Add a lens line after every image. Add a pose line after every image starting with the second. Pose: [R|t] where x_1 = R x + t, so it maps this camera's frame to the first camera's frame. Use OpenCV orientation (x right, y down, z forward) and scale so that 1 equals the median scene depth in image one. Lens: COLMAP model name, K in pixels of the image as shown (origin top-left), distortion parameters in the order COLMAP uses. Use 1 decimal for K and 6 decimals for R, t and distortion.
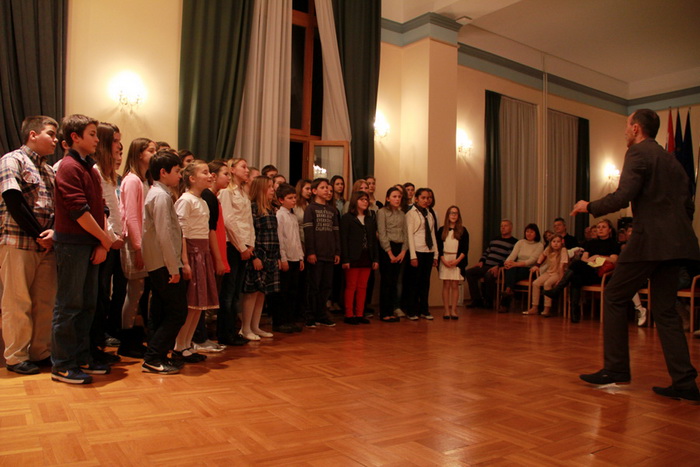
lens RADIAL K [[578.1, 0, 350.0], [0, 578.1, 233.5], [0, 0, 1]] dist [-0.093953, 0.007661]
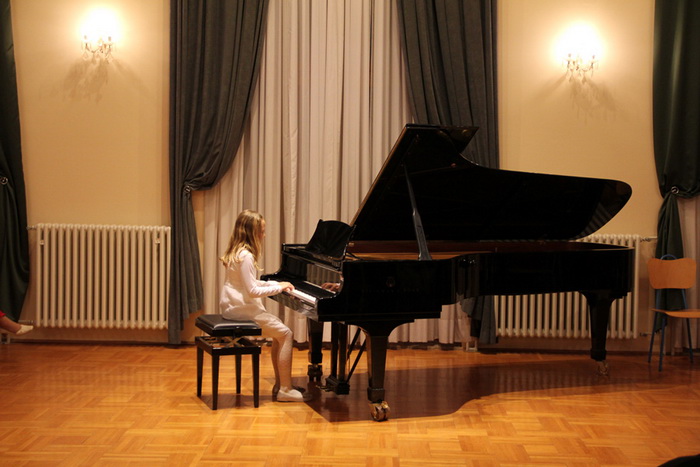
lens RADIAL K [[1142.7, 0, 348.9], [0, 1142.7, 240.9], [0, 0, 1]] dist [0.143776, 0.812462]
pose [[0.818639, 0.015985, -0.574086, 0.250557], [0.027519, 0.997373, 0.067013, -0.131636], [0.573649, -0.070658, 0.816048, -0.447450]]
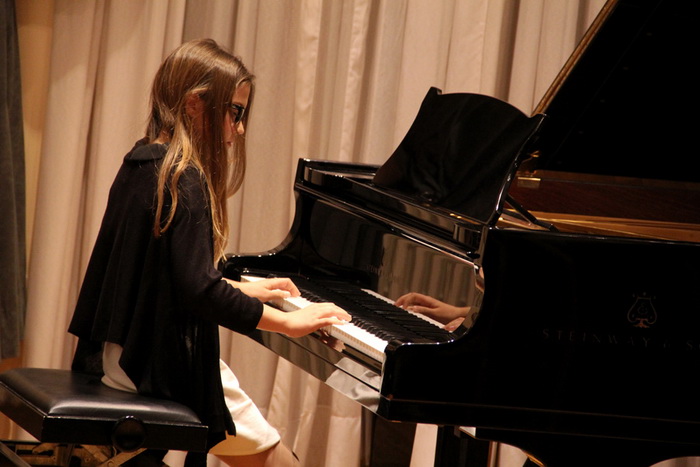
lens RADIAL K [[4056.3, 0, 334.1], [0, 4056.3, 235.7], [0, 0, 1]] dist [1.673421, -15.220434]
pose [[0.779822, 0.093946, -0.618912, 0.322649], [-0.054912, 0.995130, 0.081864, -0.131458], [0.623588, -0.029854, 0.781183, -0.518773]]
